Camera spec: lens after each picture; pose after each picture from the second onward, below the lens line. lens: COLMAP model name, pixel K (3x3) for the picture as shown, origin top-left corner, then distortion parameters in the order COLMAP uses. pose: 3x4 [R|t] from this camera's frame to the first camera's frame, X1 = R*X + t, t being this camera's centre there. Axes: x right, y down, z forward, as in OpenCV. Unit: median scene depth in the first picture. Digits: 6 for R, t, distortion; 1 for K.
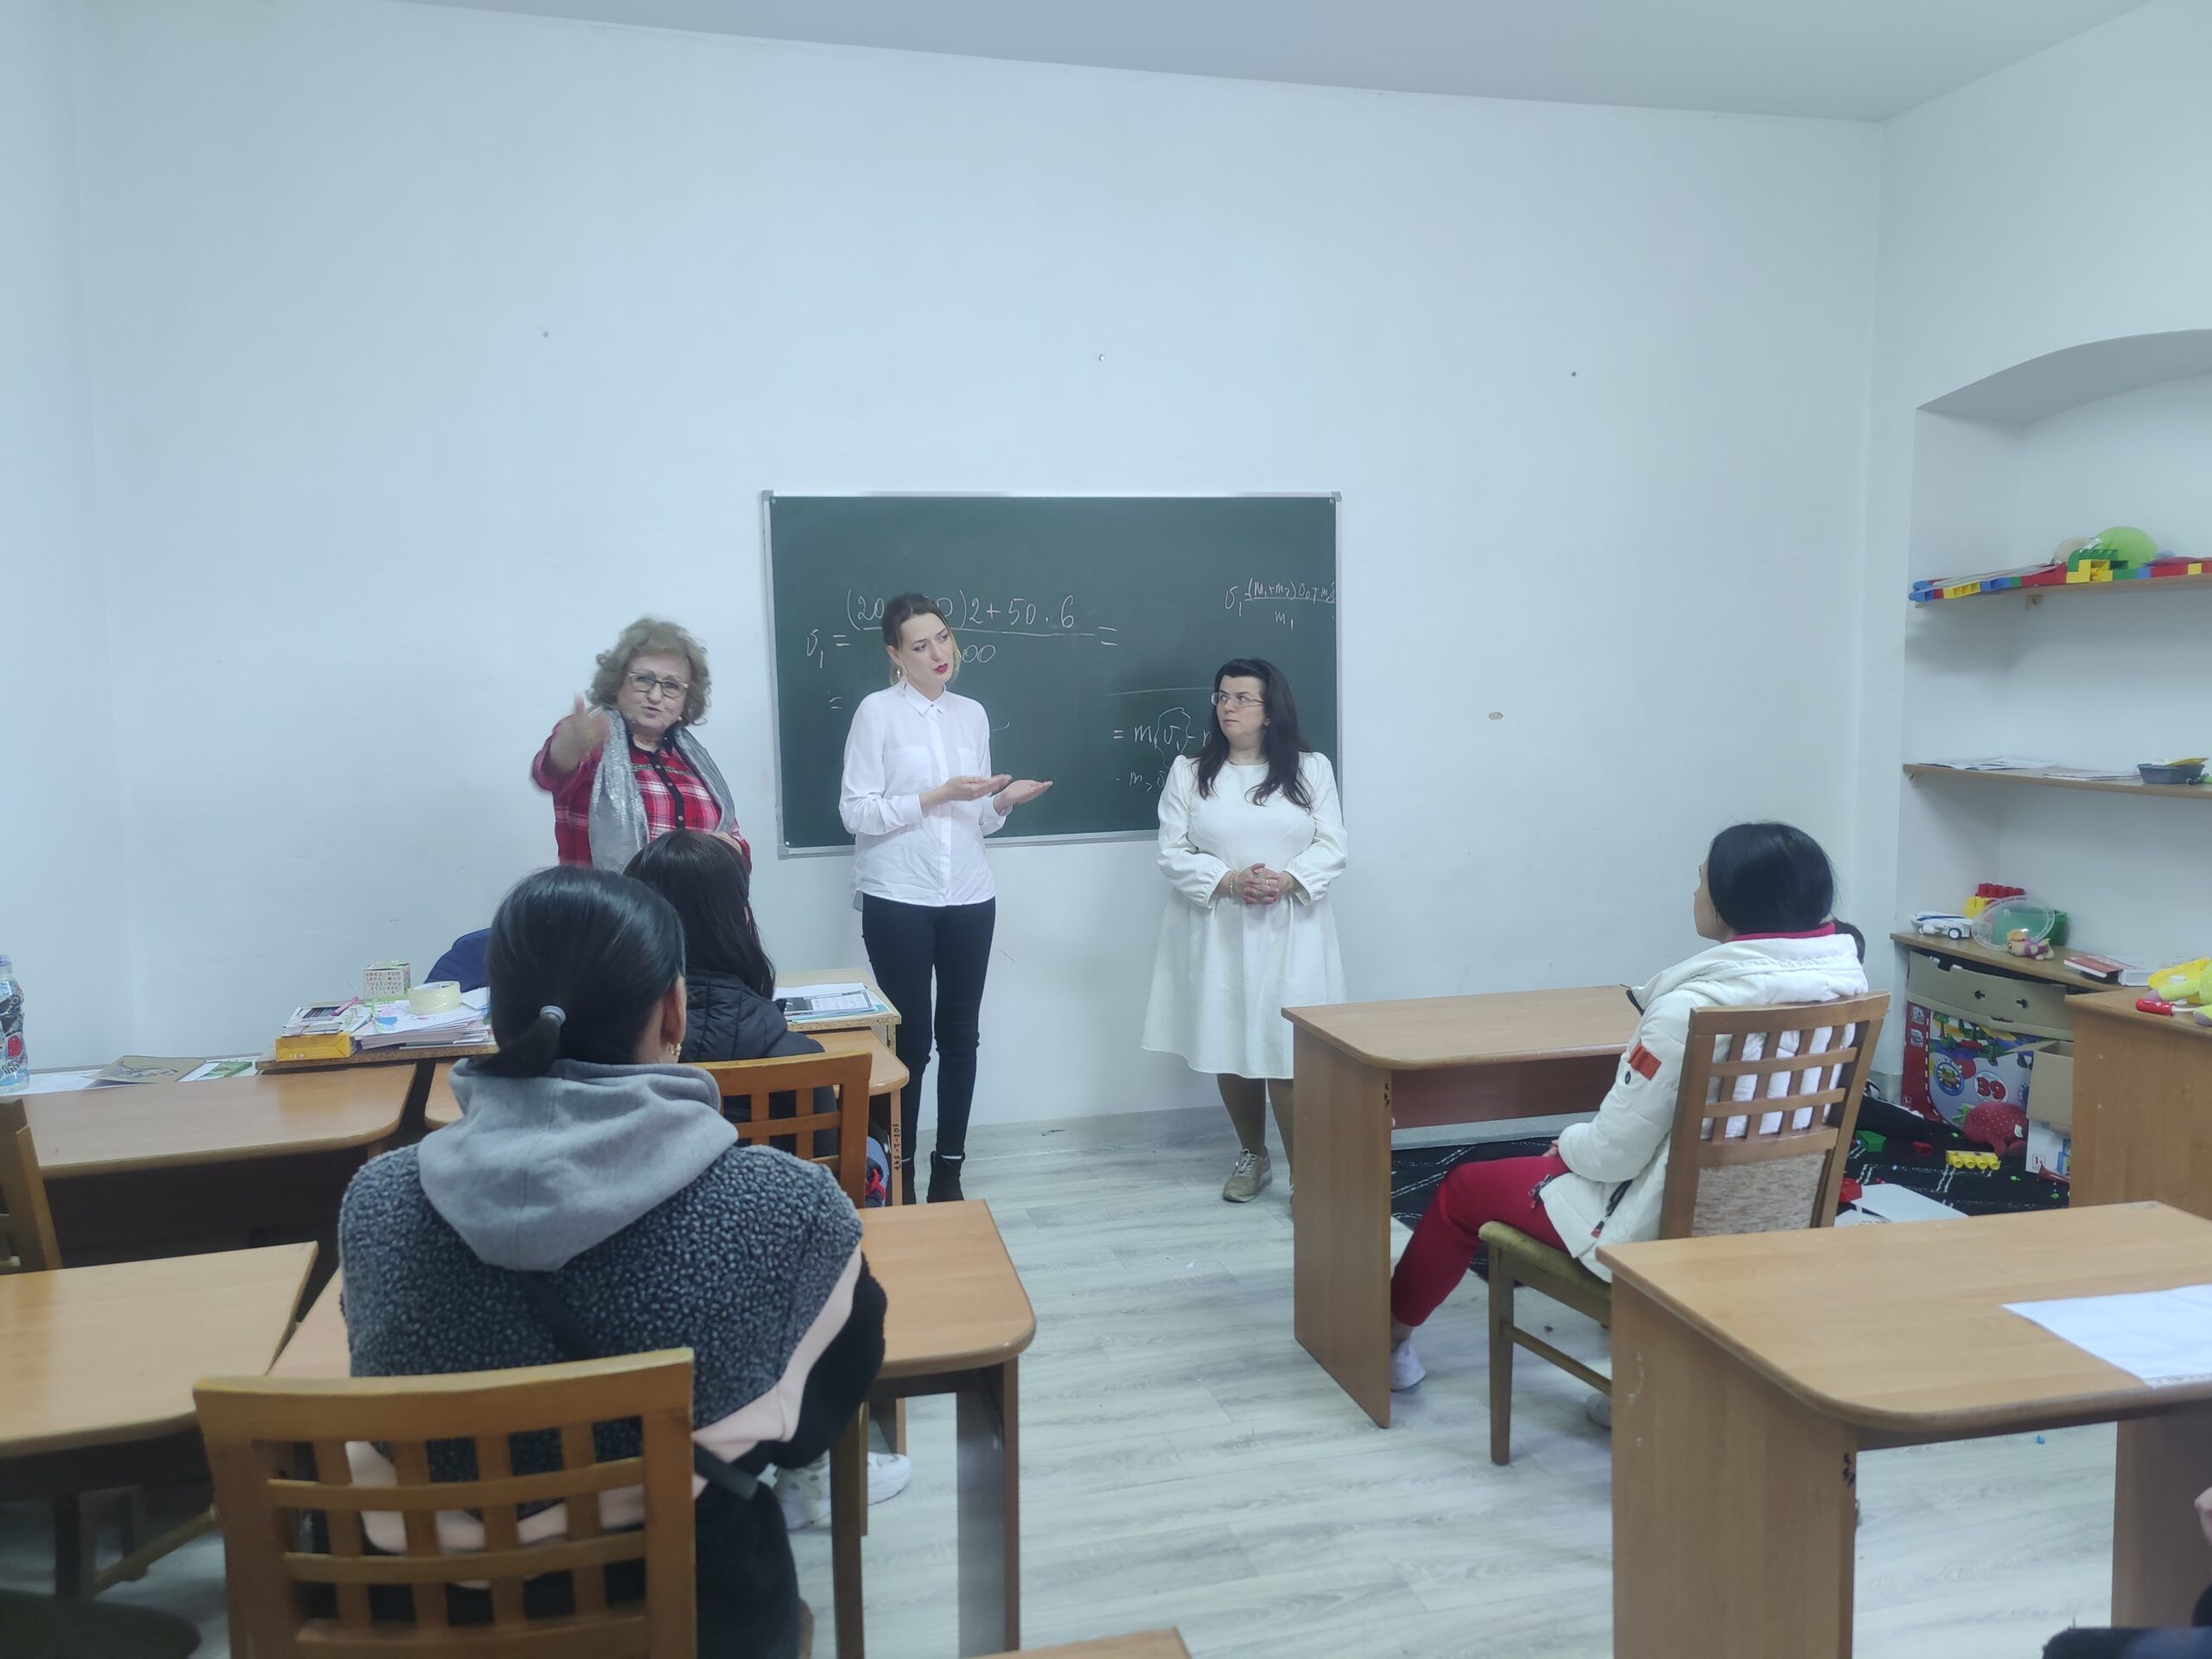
lens RADIAL K [[1646.7, 0, 1076.6], [0, 1646.7, 795.8], [0, 0, 1]] dist [0.039591, -0.005045]
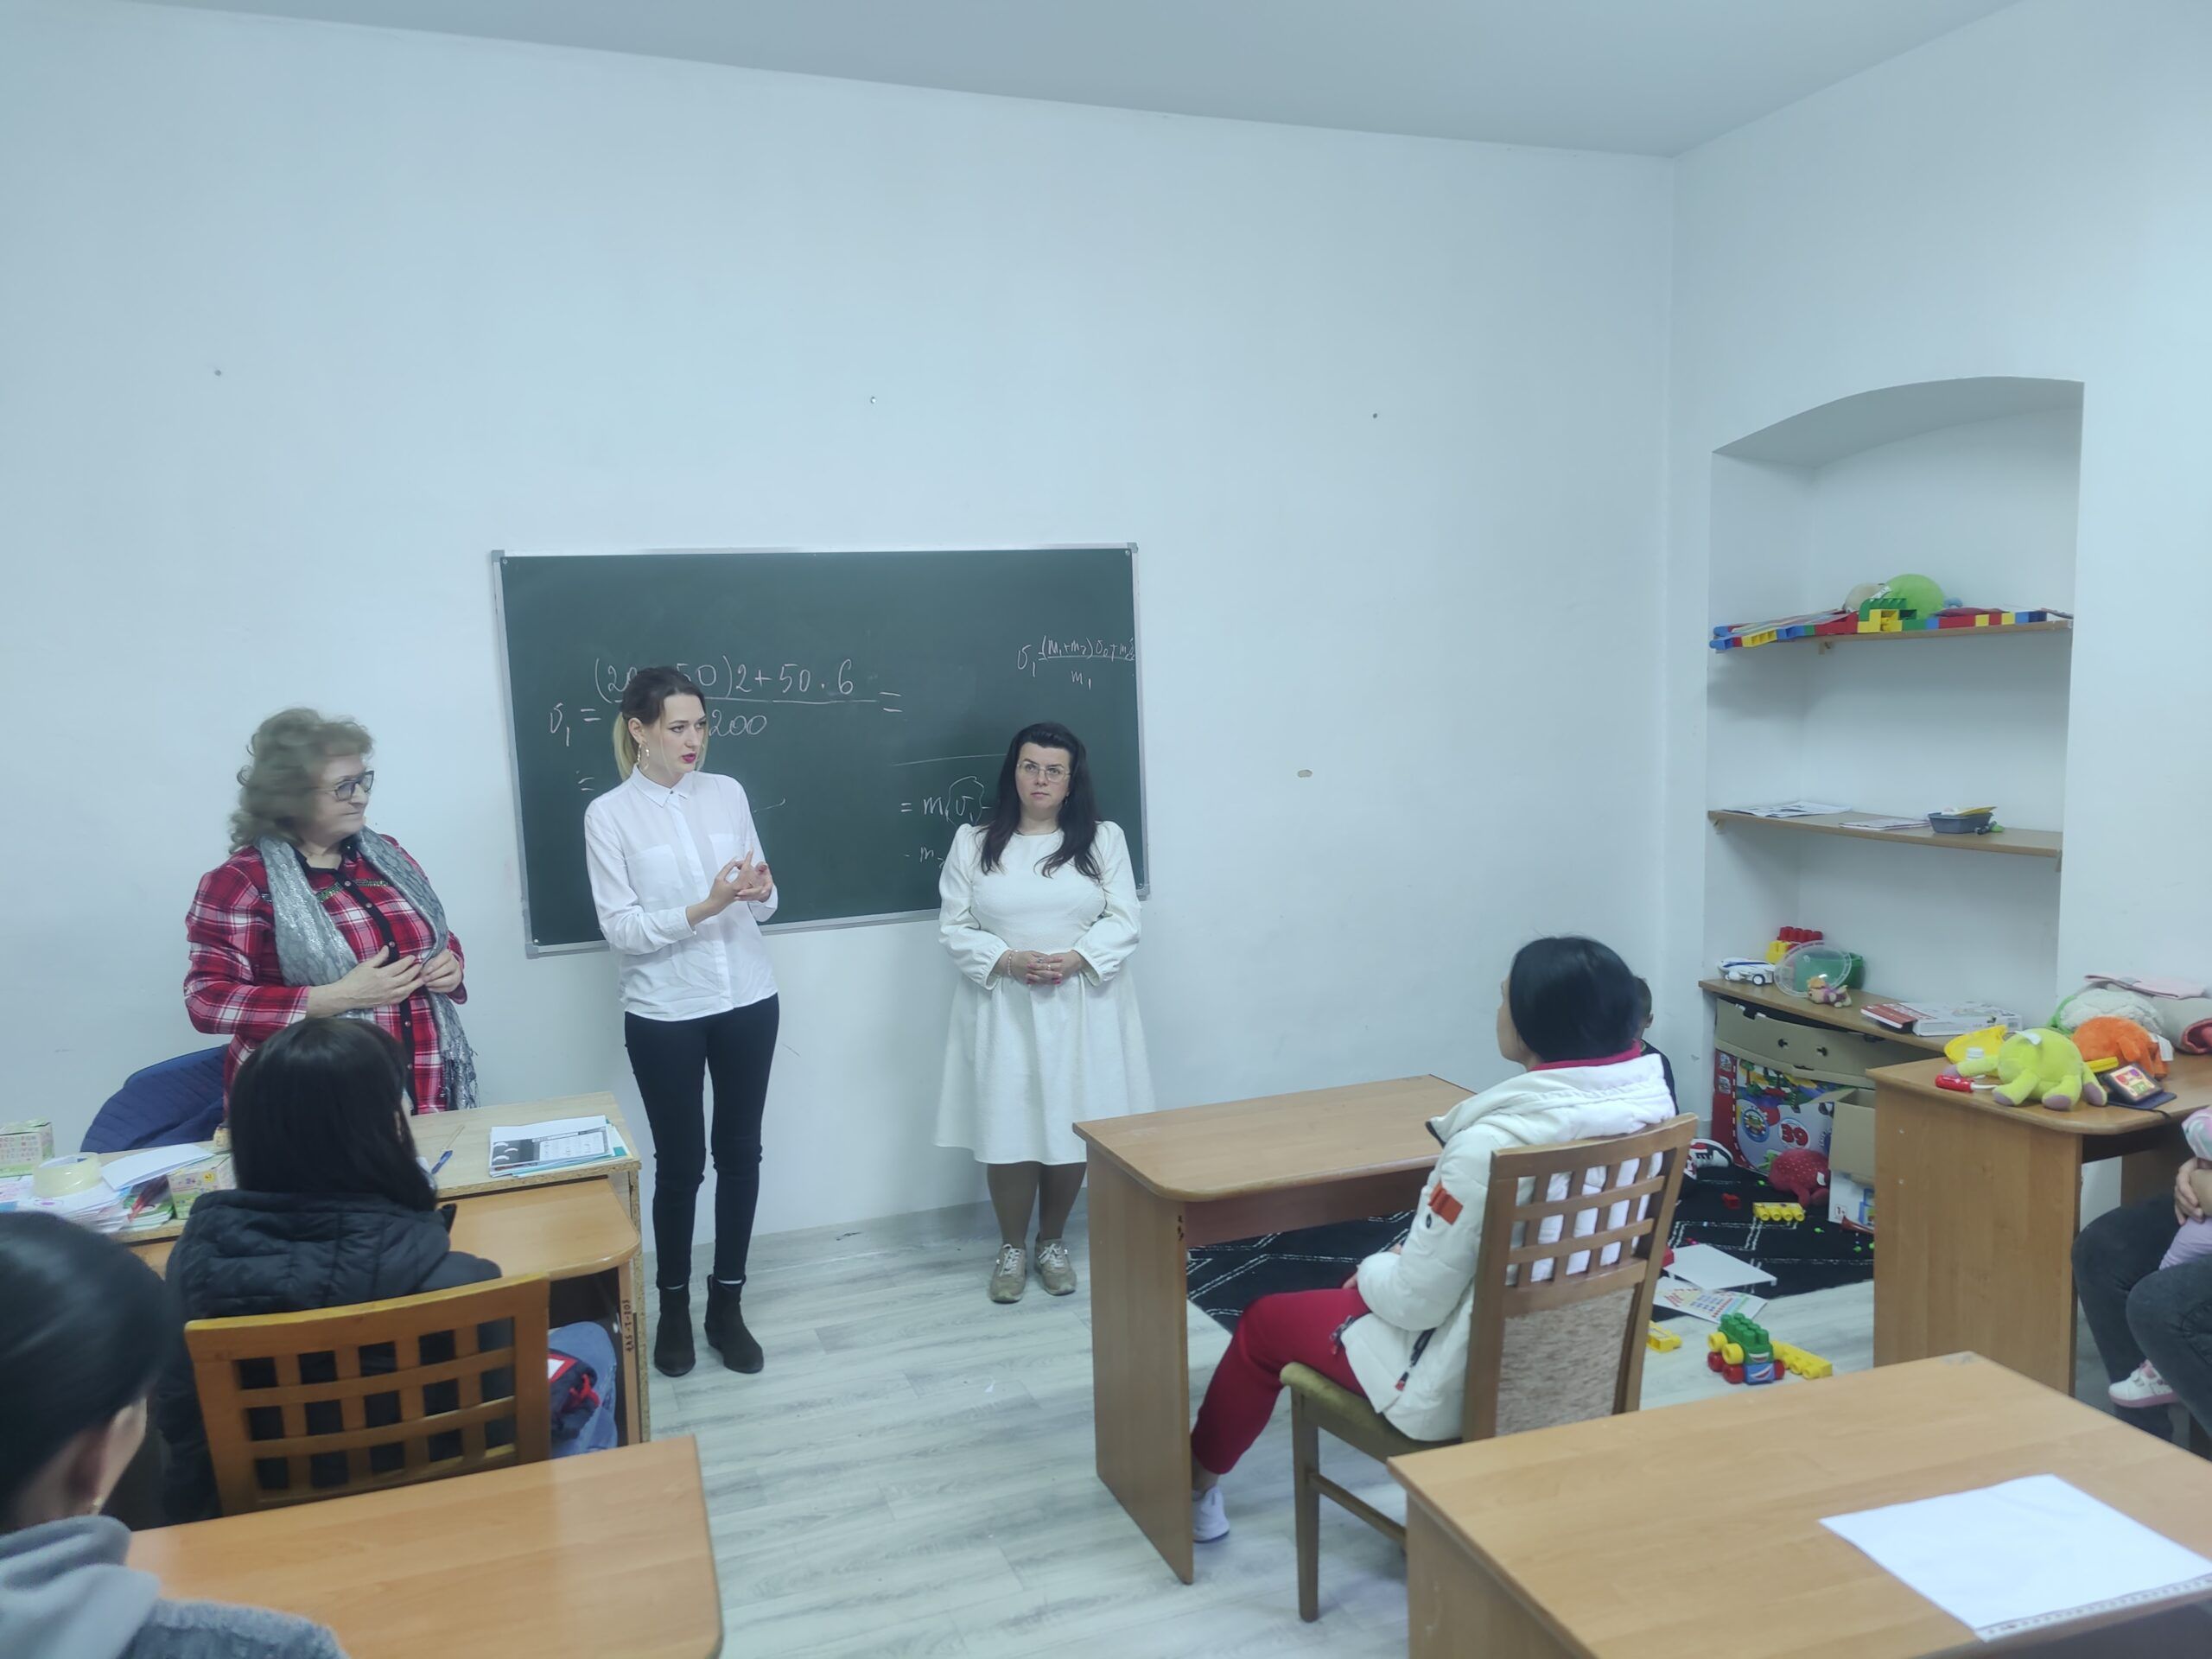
lens RADIAL K [[1646.7, 0, 1107.3], [0, 1646.7, 846.9], [0, 0, 1]] dist [0.039591, -0.005045]
pose [[0.993230, -0.029511, 0.112351, 0.046354], [0.026620, 0.999277, 0.027150, -0.052277], [-0.113071, -0.023975, 0.993298, 0.090118]]
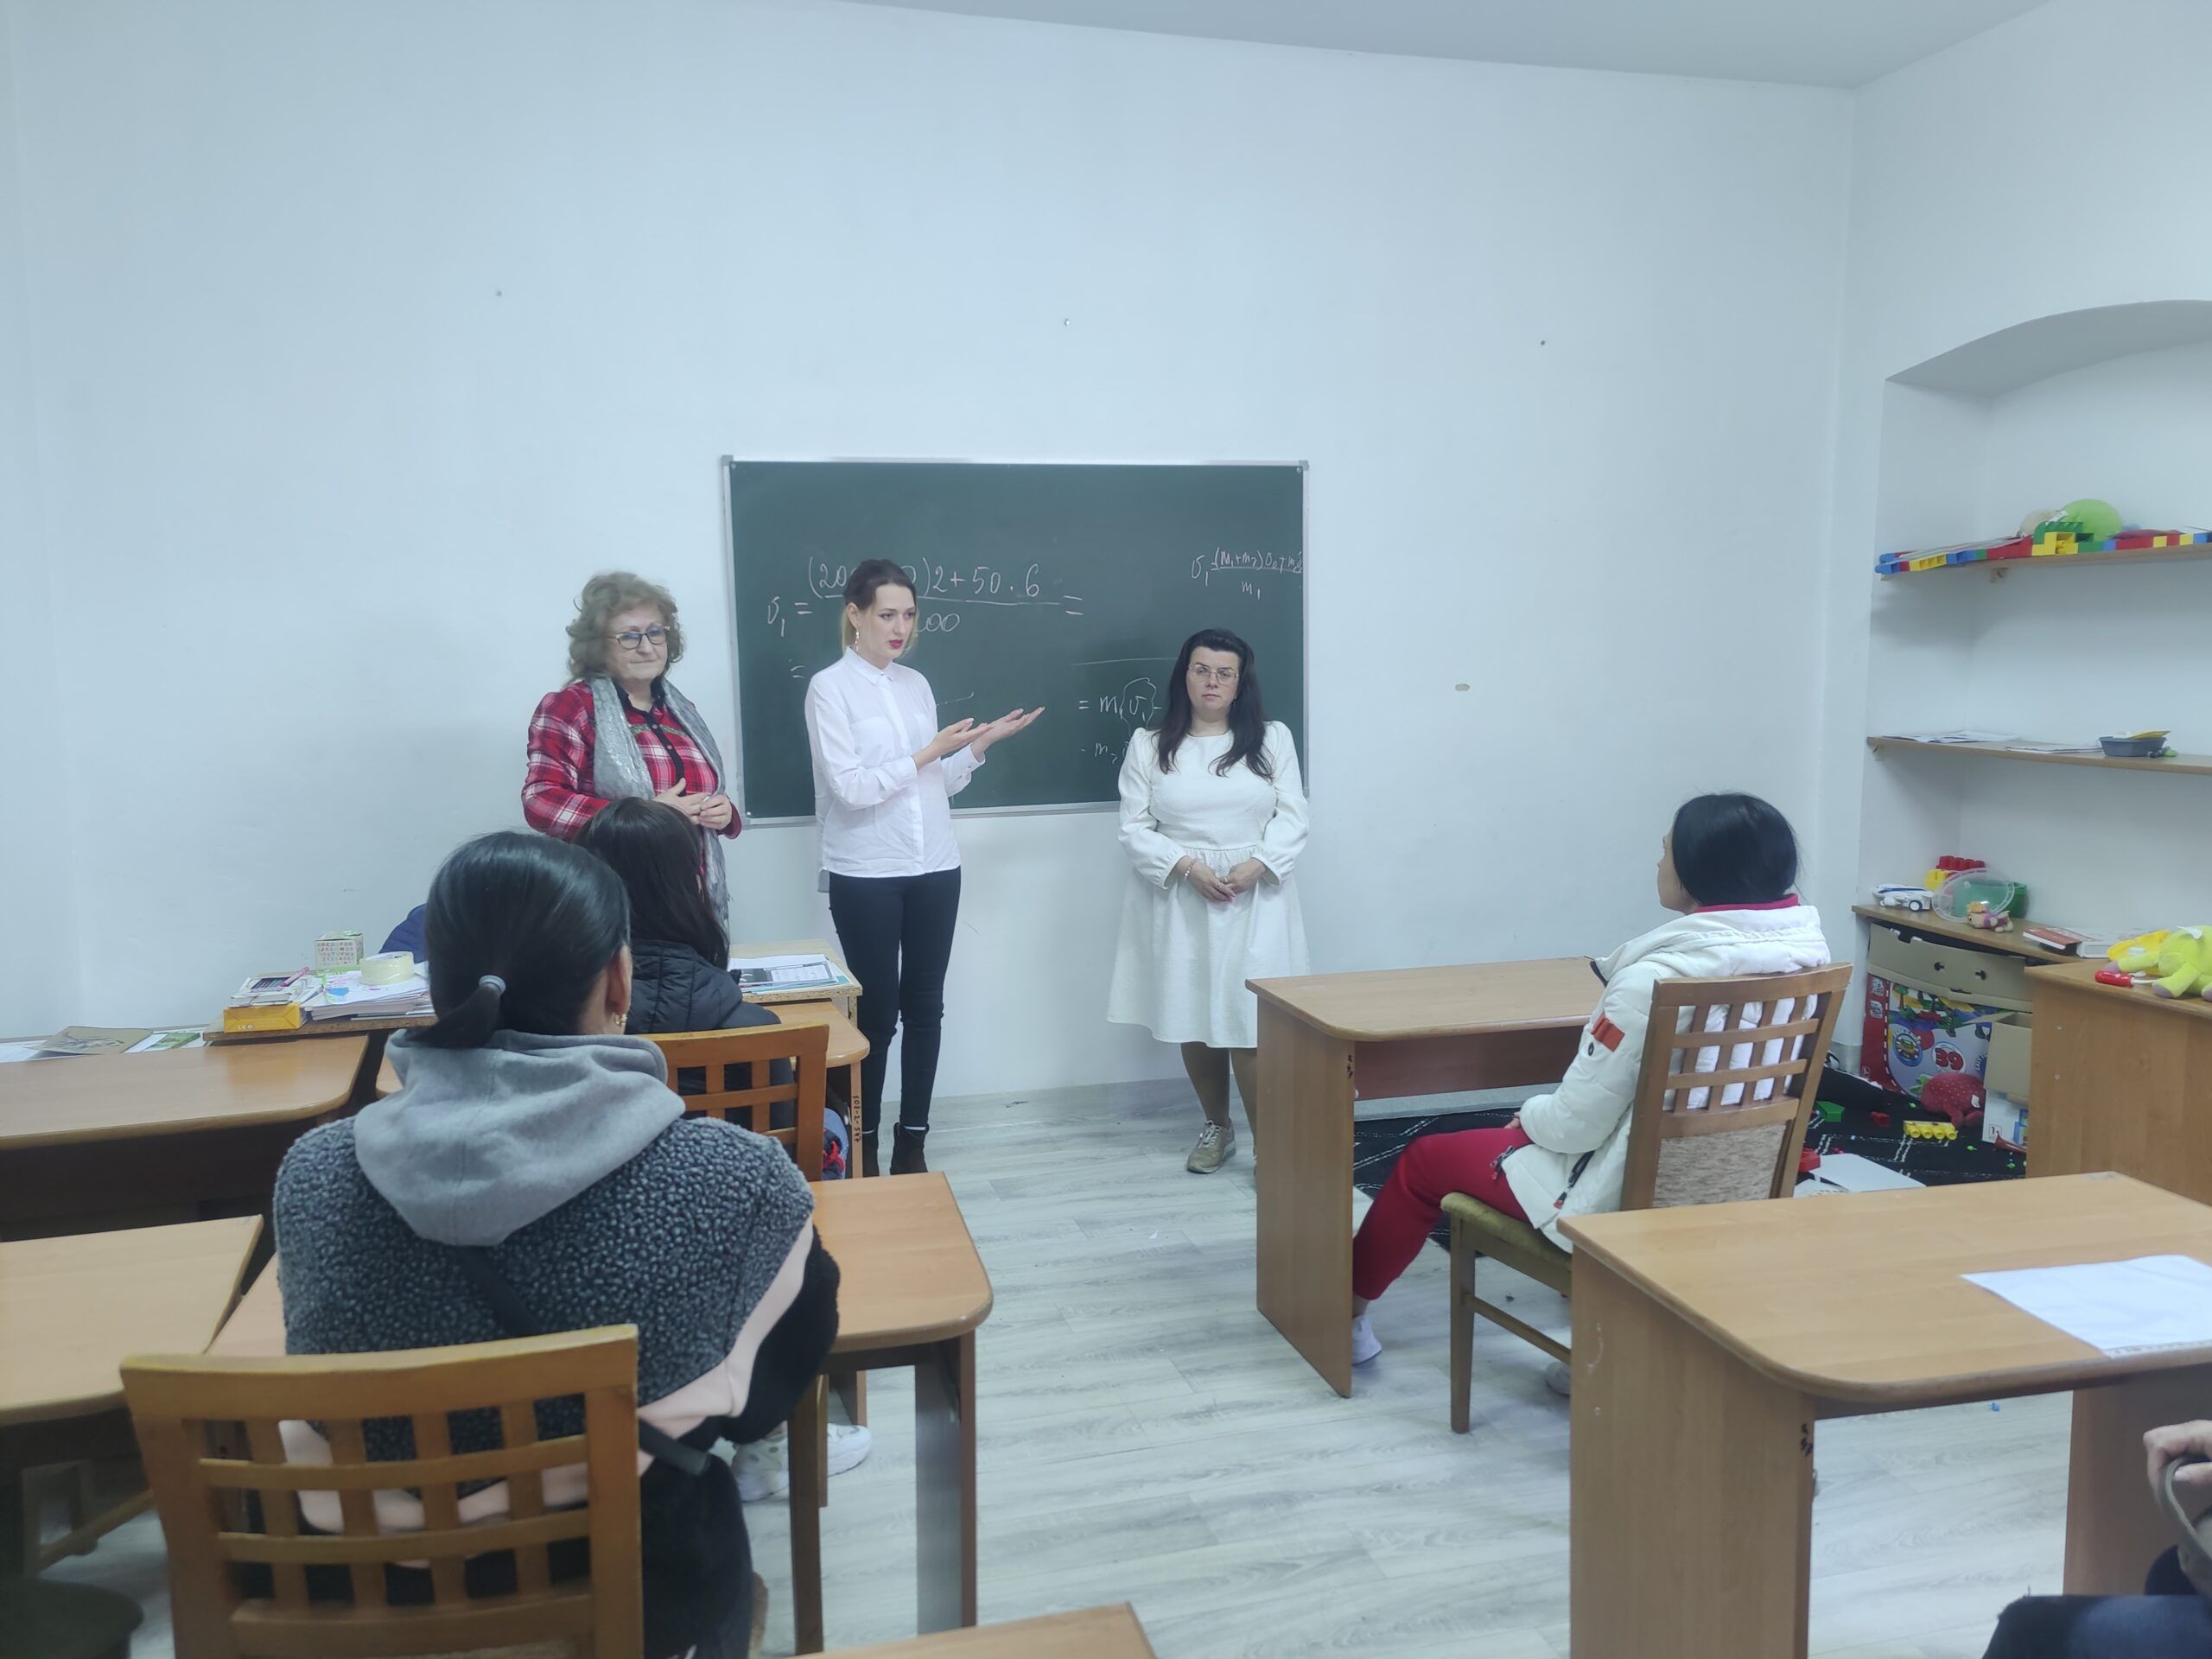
lens RADIAL K [[1646.7, 0, 1071.4], [0, 1646.7, 807.1], [0, 0, 1]] dist [0.039591, -0.005045]
pose [[0.999870, 0.002325, 0.015975, 0.003239], [-0.002695, 0.999728, 0.023167, 0.001980], [-0.015917, -0.023207, 0.999604, 0.010011]]
